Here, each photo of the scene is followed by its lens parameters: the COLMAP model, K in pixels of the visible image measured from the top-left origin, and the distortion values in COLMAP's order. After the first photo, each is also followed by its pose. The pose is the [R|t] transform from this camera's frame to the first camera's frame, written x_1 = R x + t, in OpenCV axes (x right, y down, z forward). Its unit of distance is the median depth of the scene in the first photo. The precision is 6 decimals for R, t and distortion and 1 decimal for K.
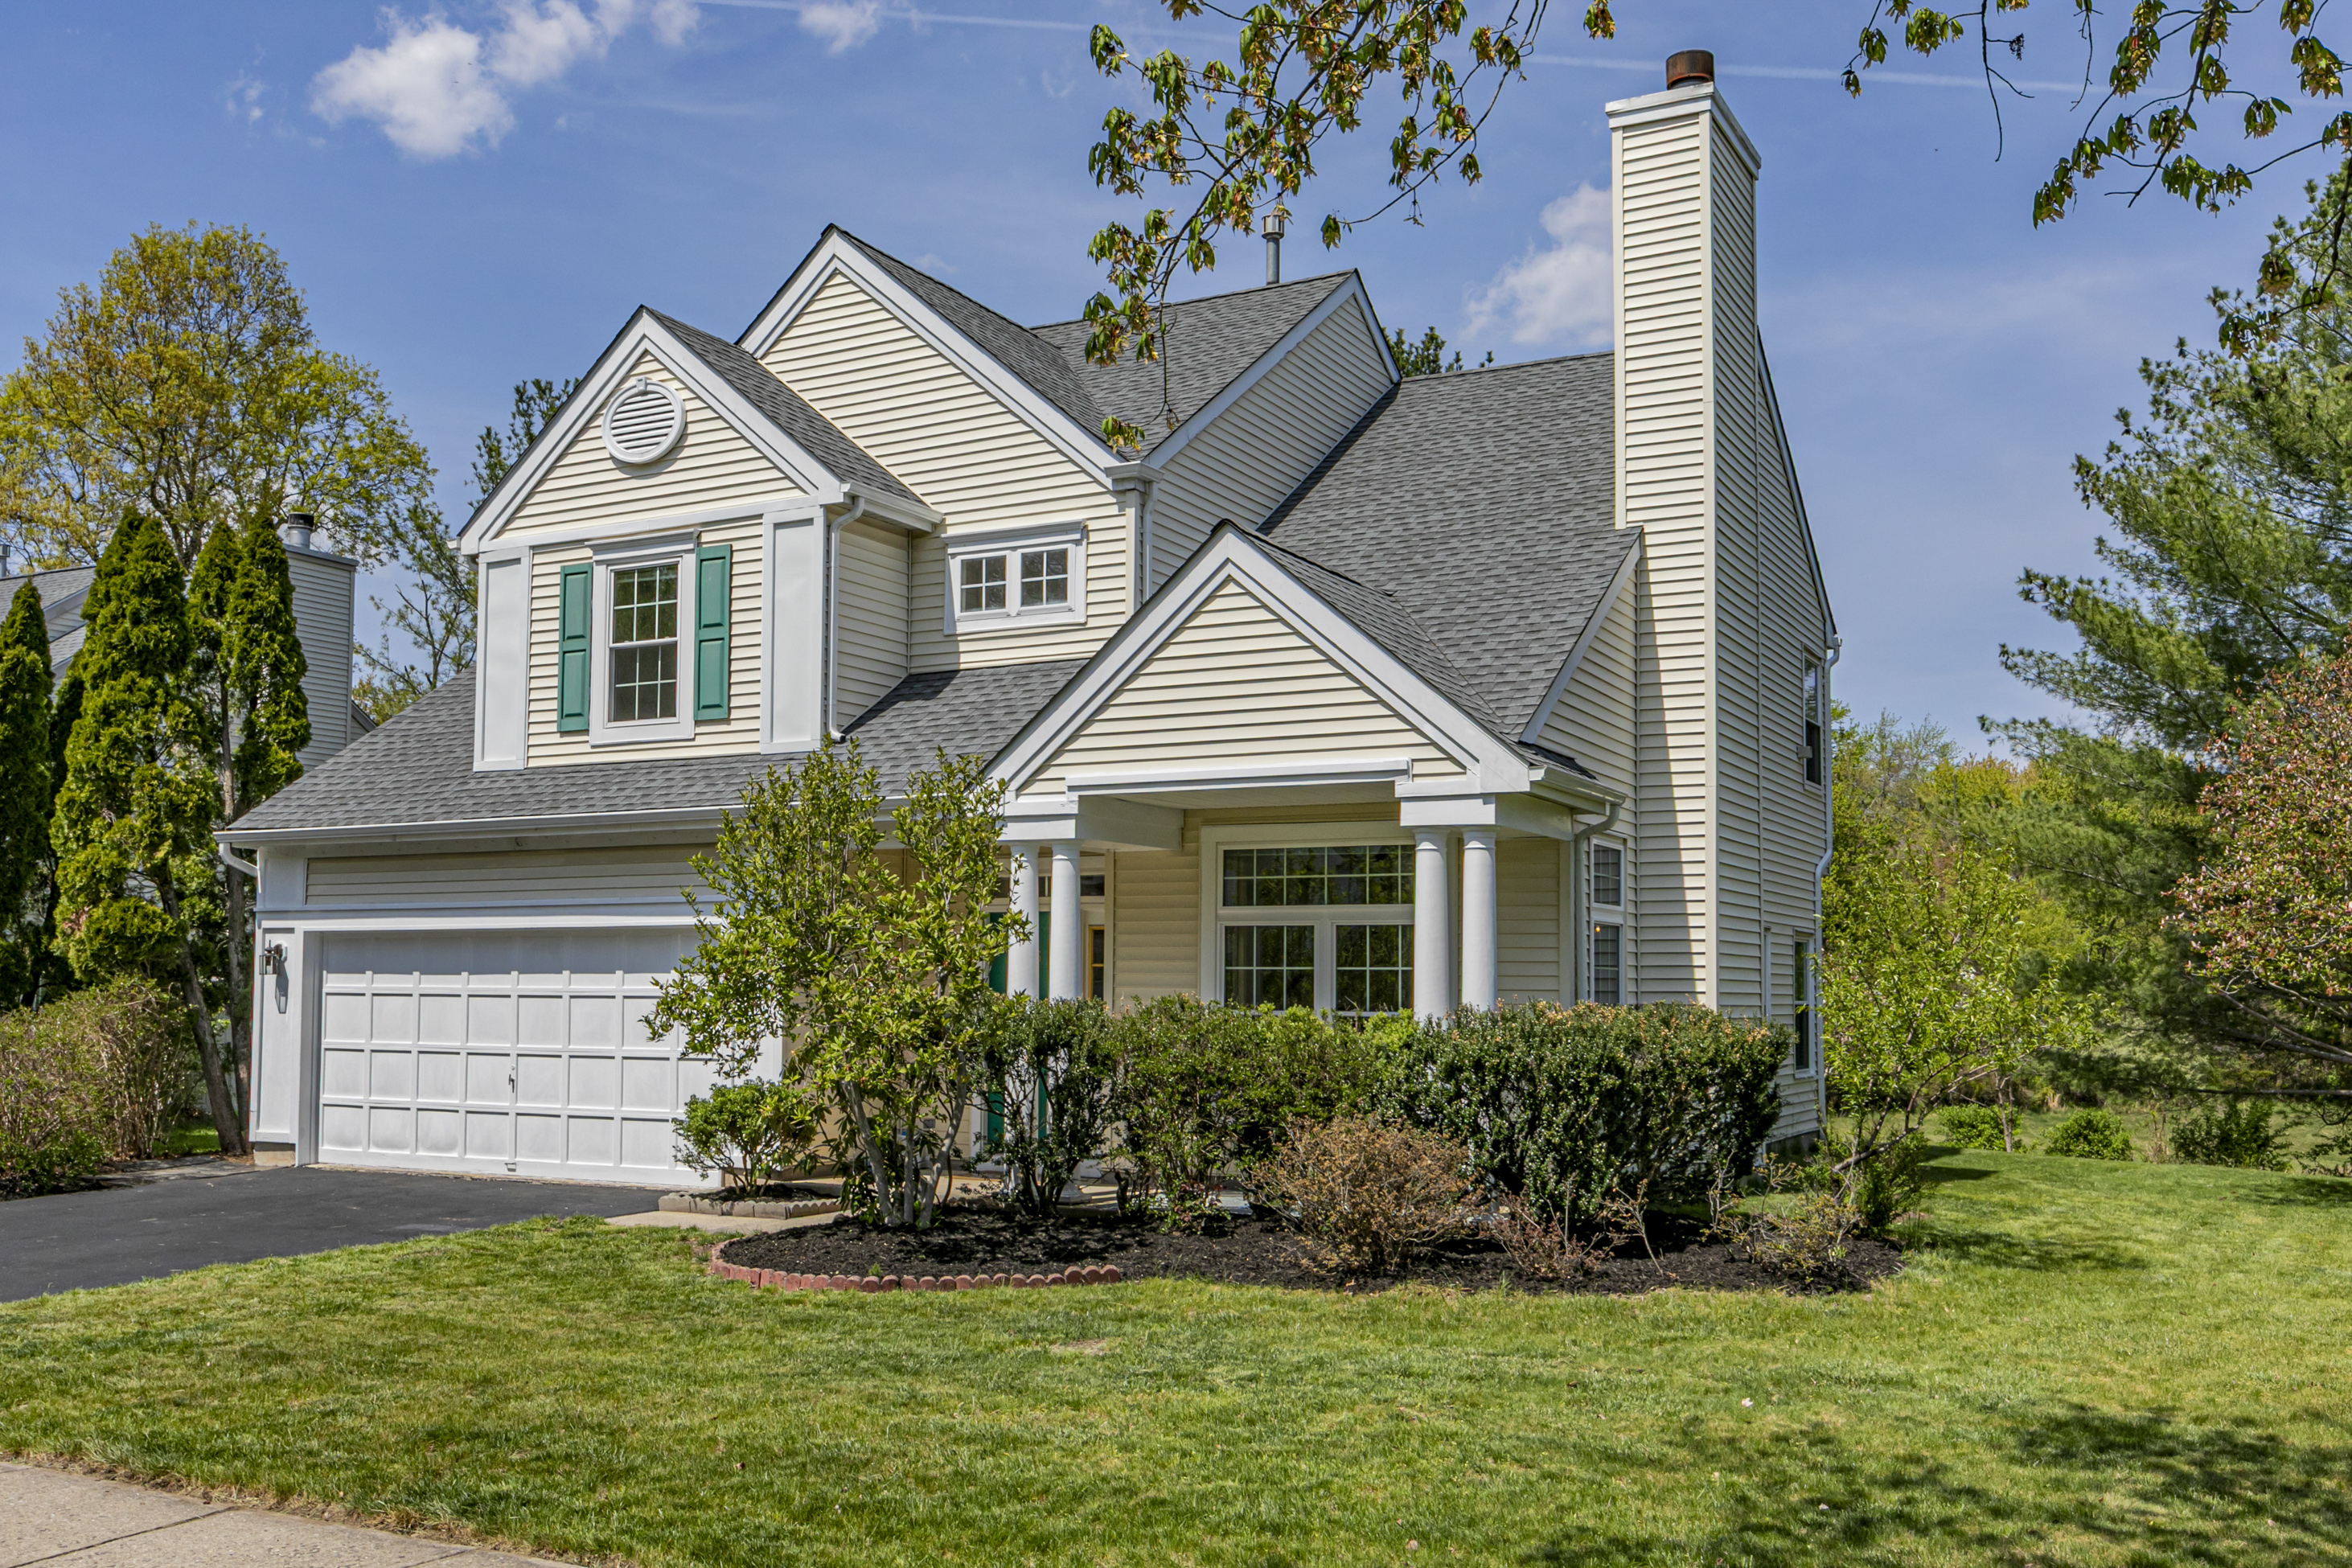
lens RADIAL K [[1995.6, 0, 1189.3], [0, 1995.6, 789.9], [0, 0, 1]] dist [-0.012404, -0.009014]
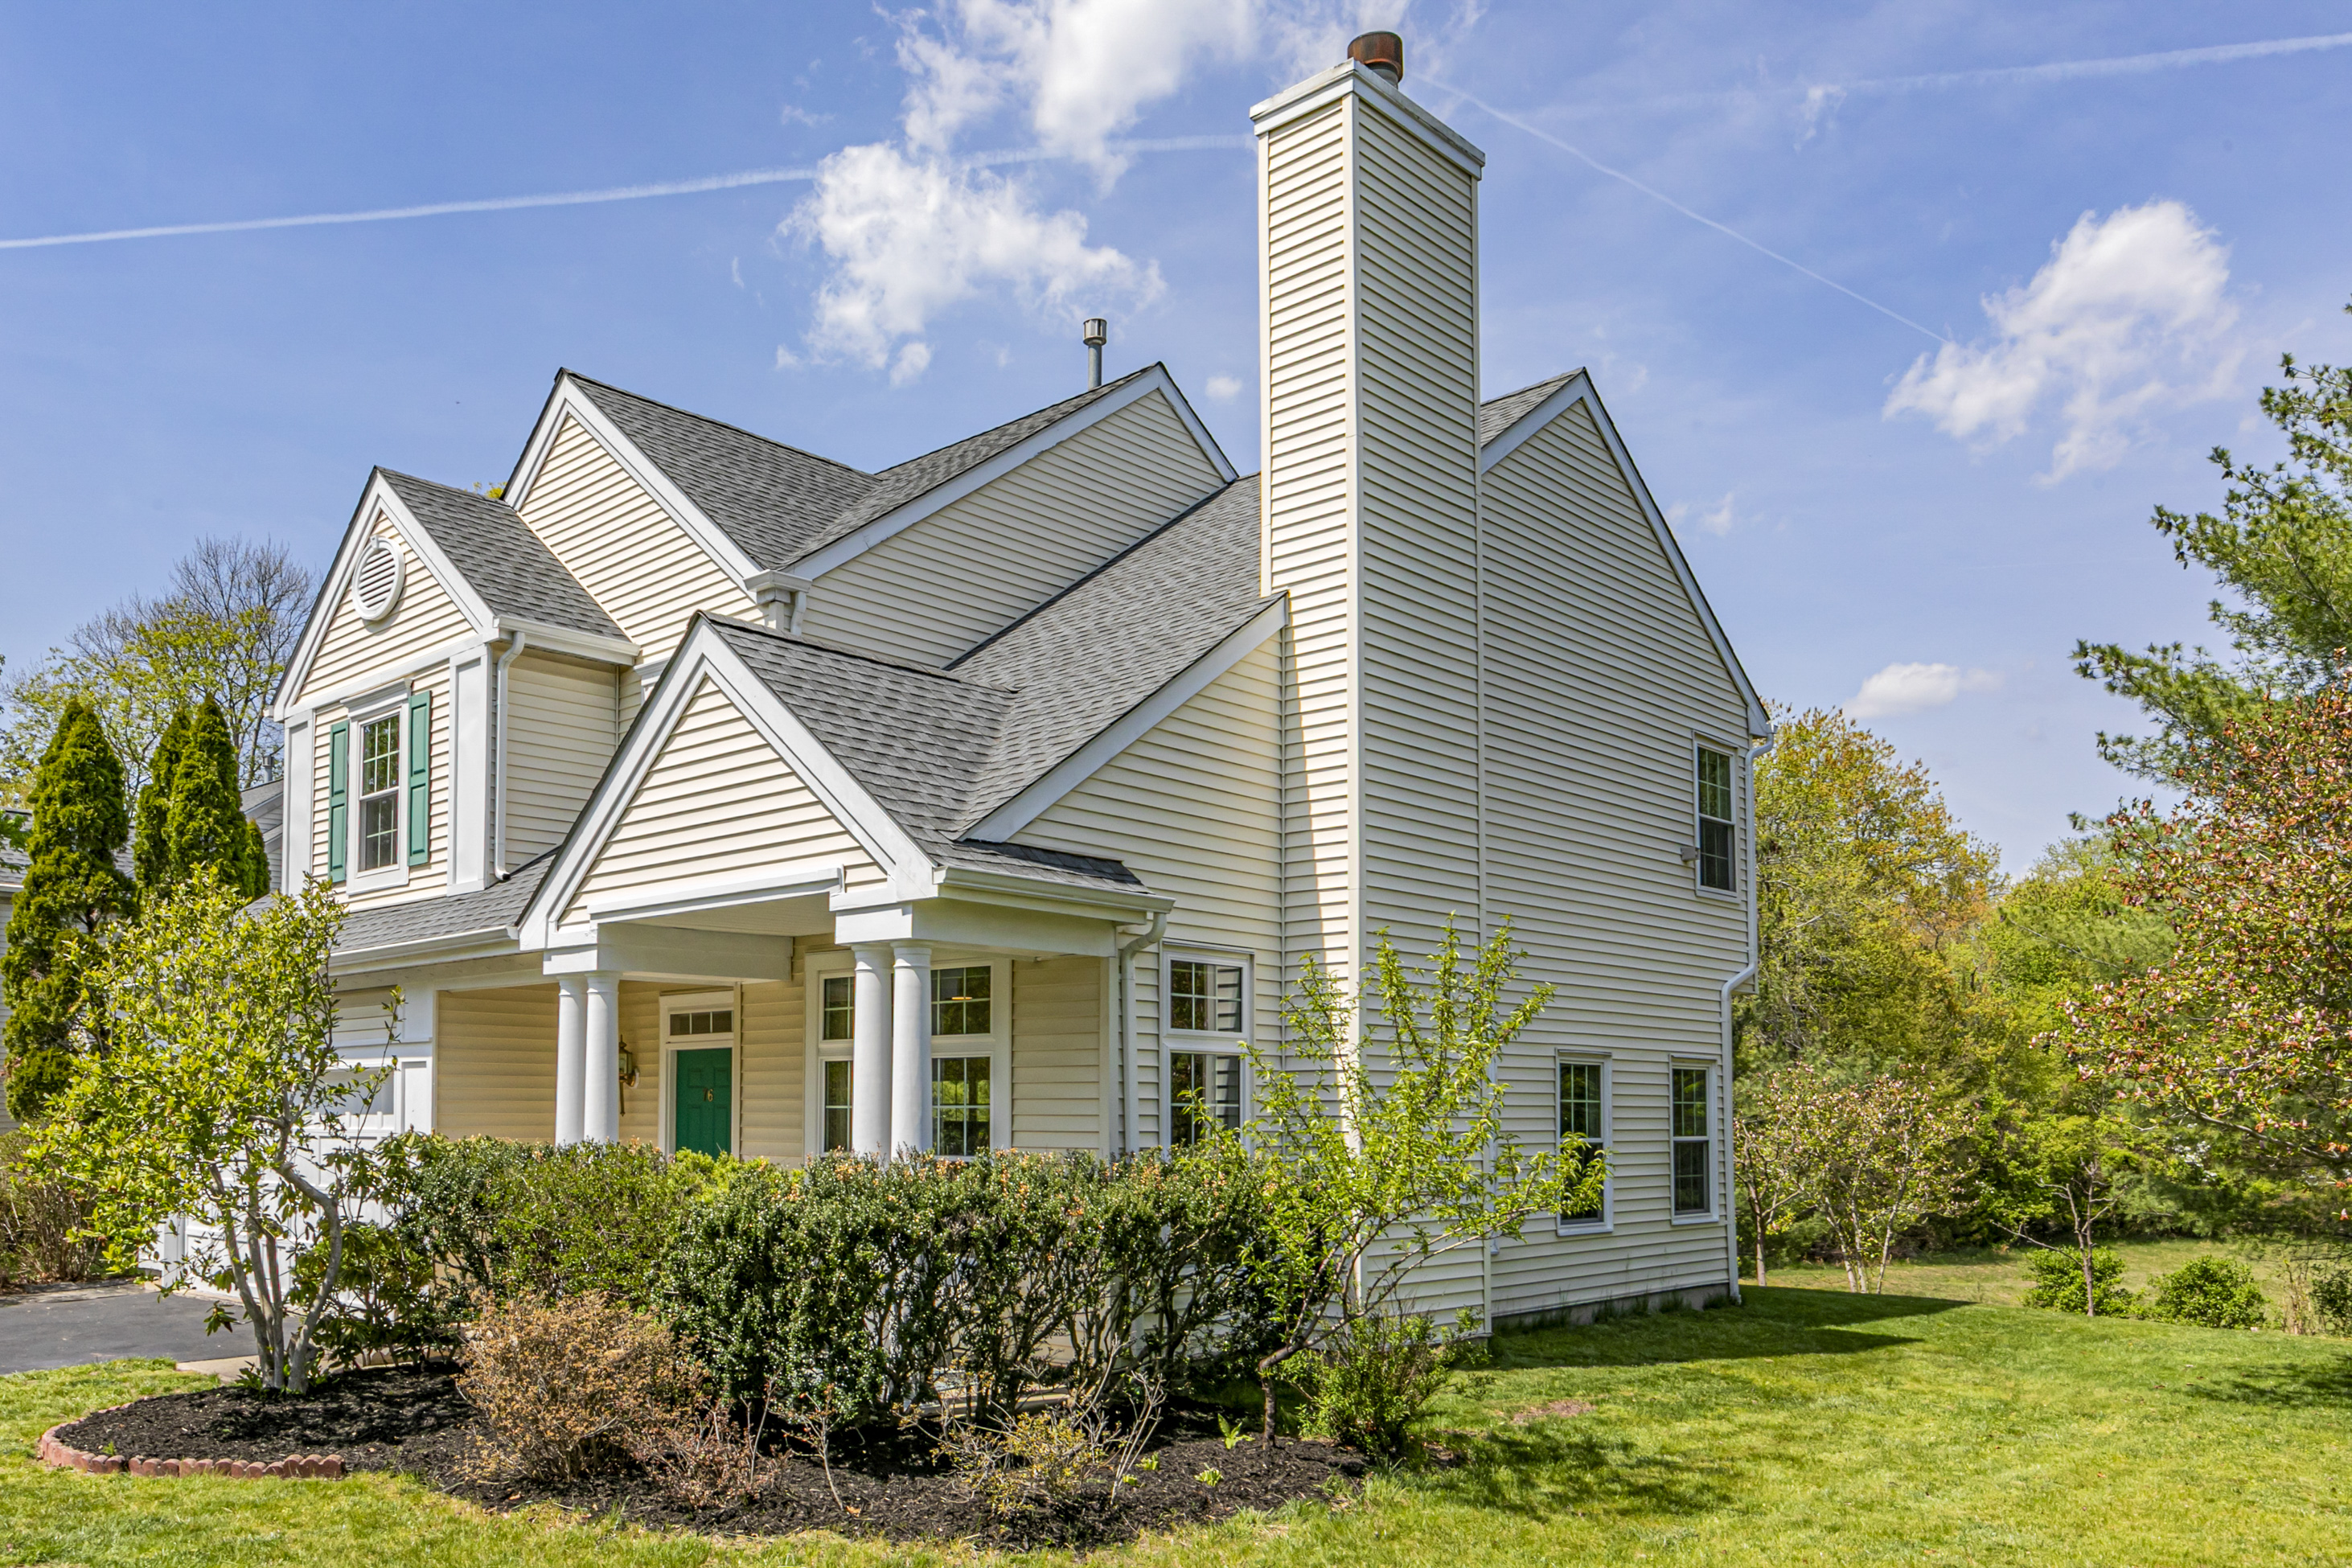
lens RADIAL K [[1735.0, 0, 1074.0], [0, 1735.0, 970.3], [0, 0, 1]] dist [-0.012608, 0.008086]
pose [[0.962533, -0.026570, -0.269858, 0.310527], [0.030828, 0.999458, 0.011551, 0.018360], [0.269405, -0.019437, 0.962831, 0.233104]]
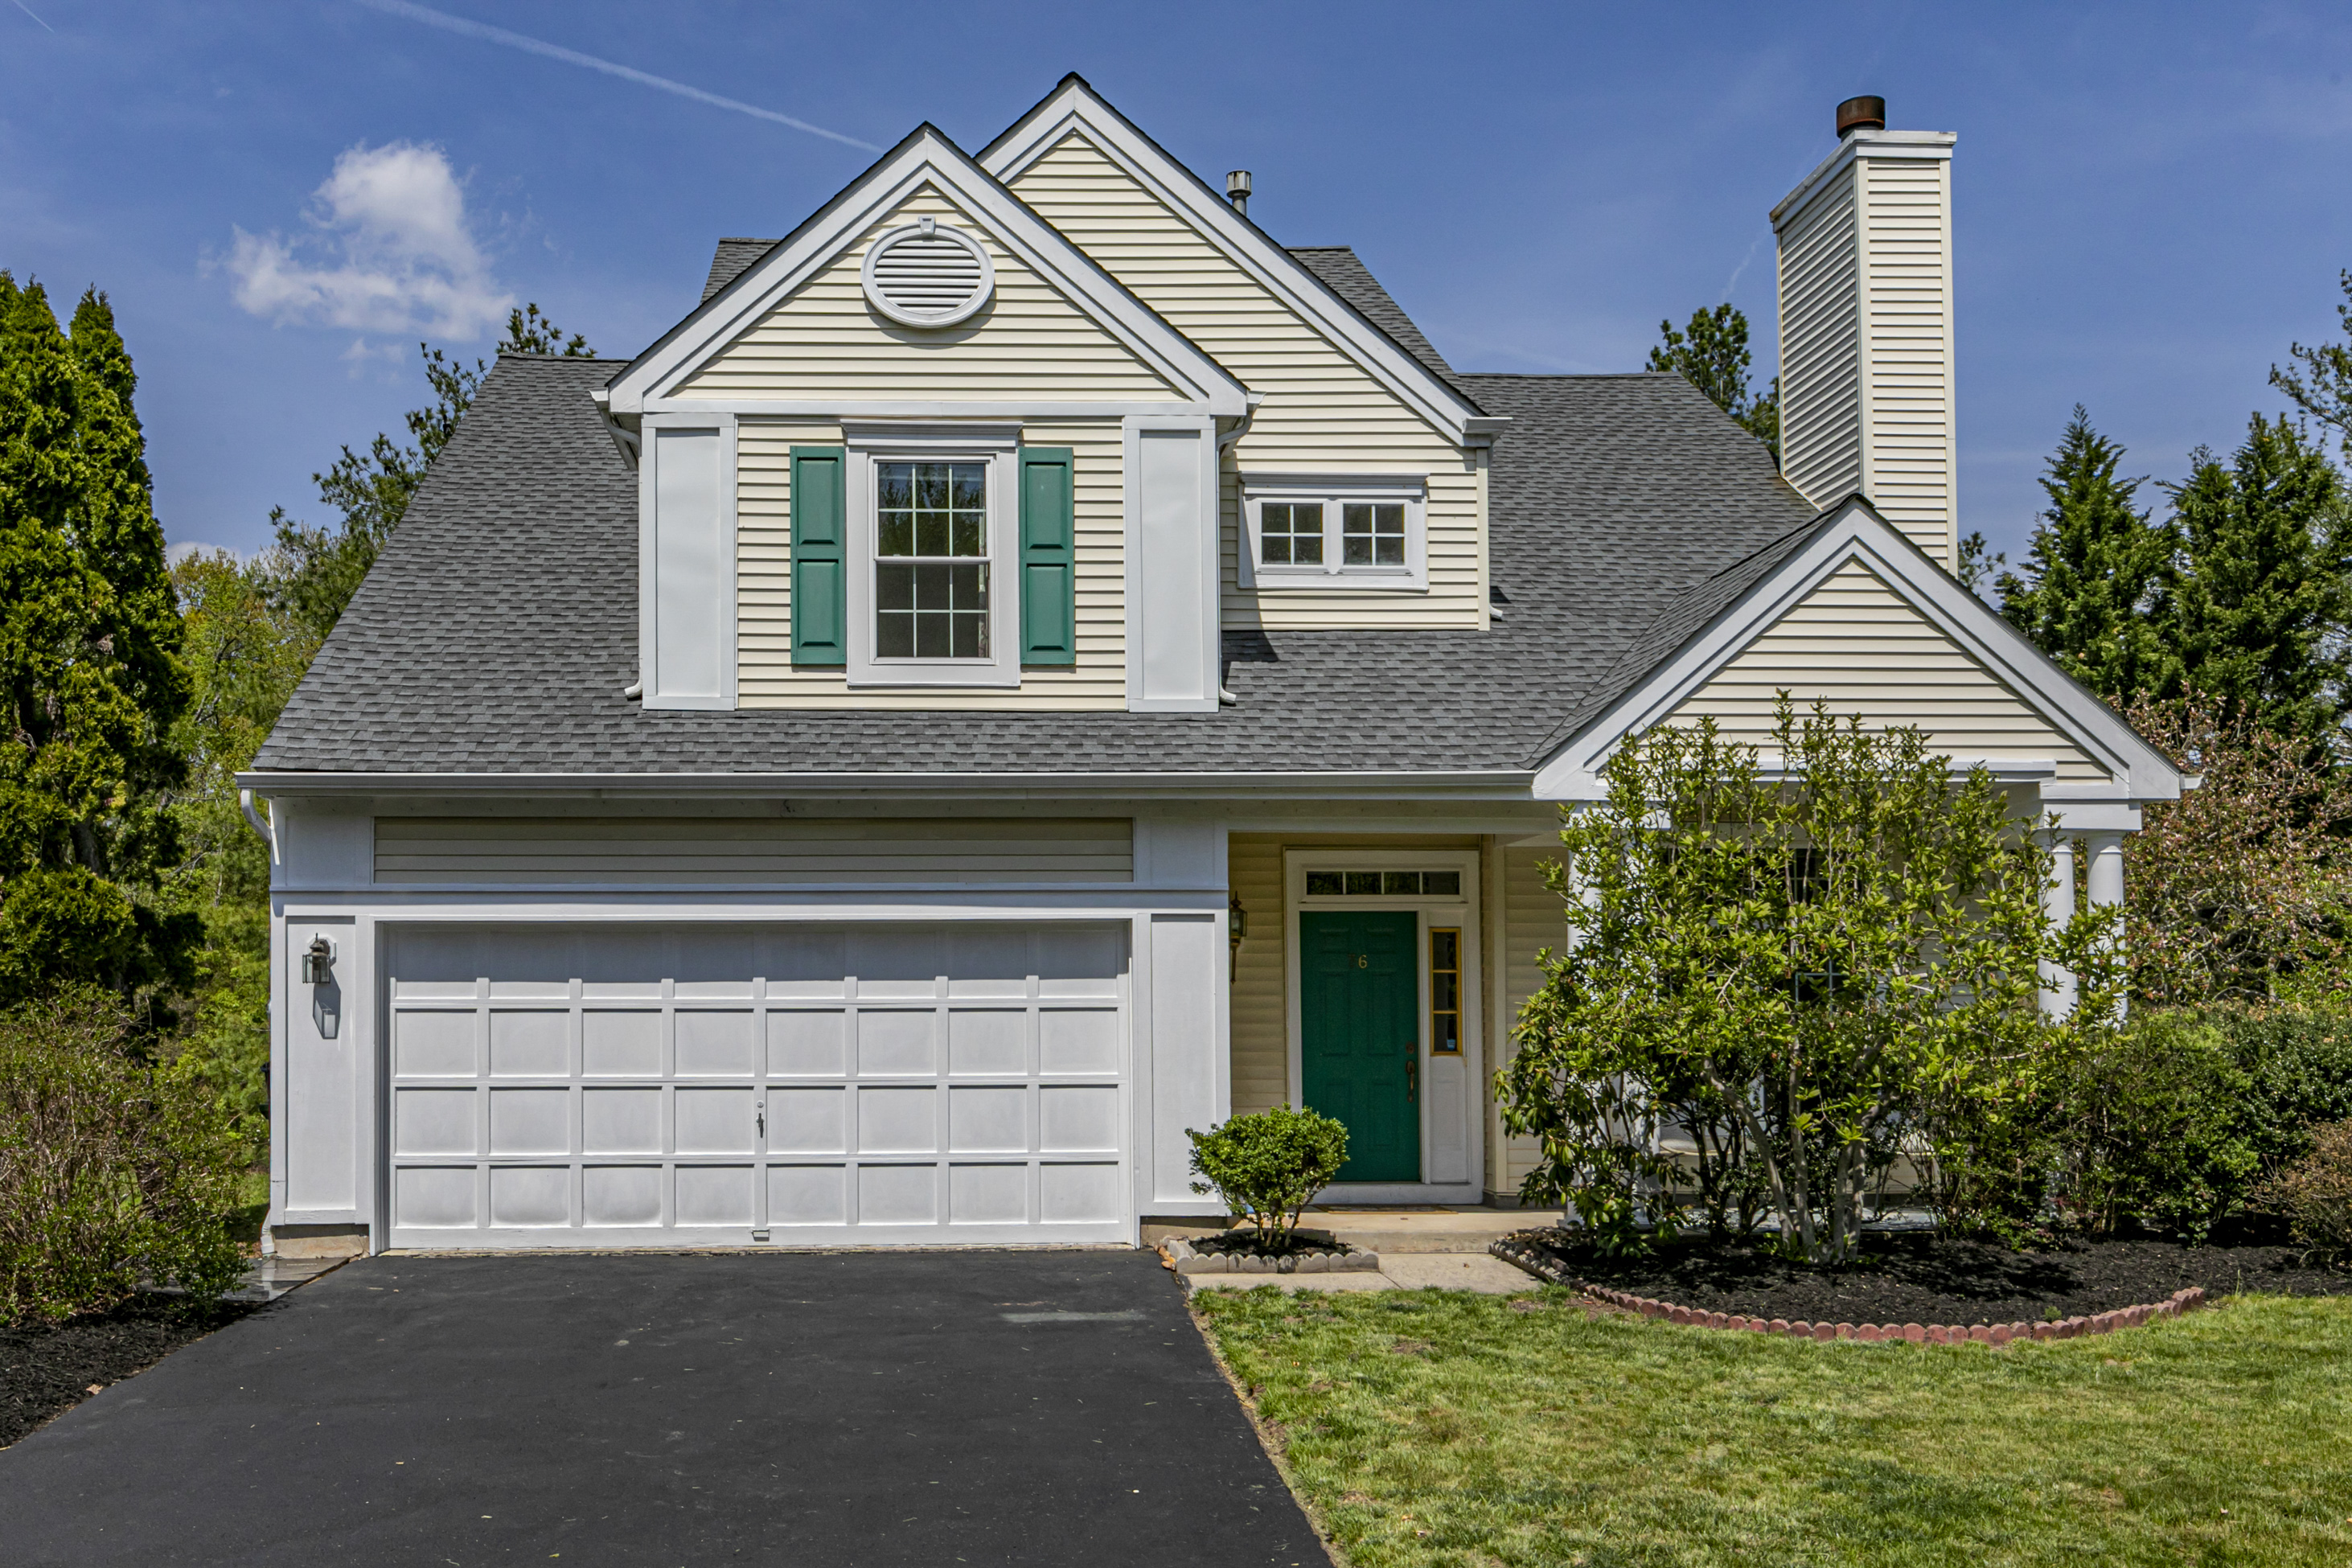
lens RADIAL K [[1919.0, 0, 1068.1], [0, 1919.0, 903.9], [0, 0, 1]] dist [-0.002643, -0.002406]
pose [[0.869662, 0.019247, 0.493272, -0.596378], [-0.042643, 0.998433, 0.036224, 0.031766], [-0.491802, -0.052538, 0.869120, 0.310932]]
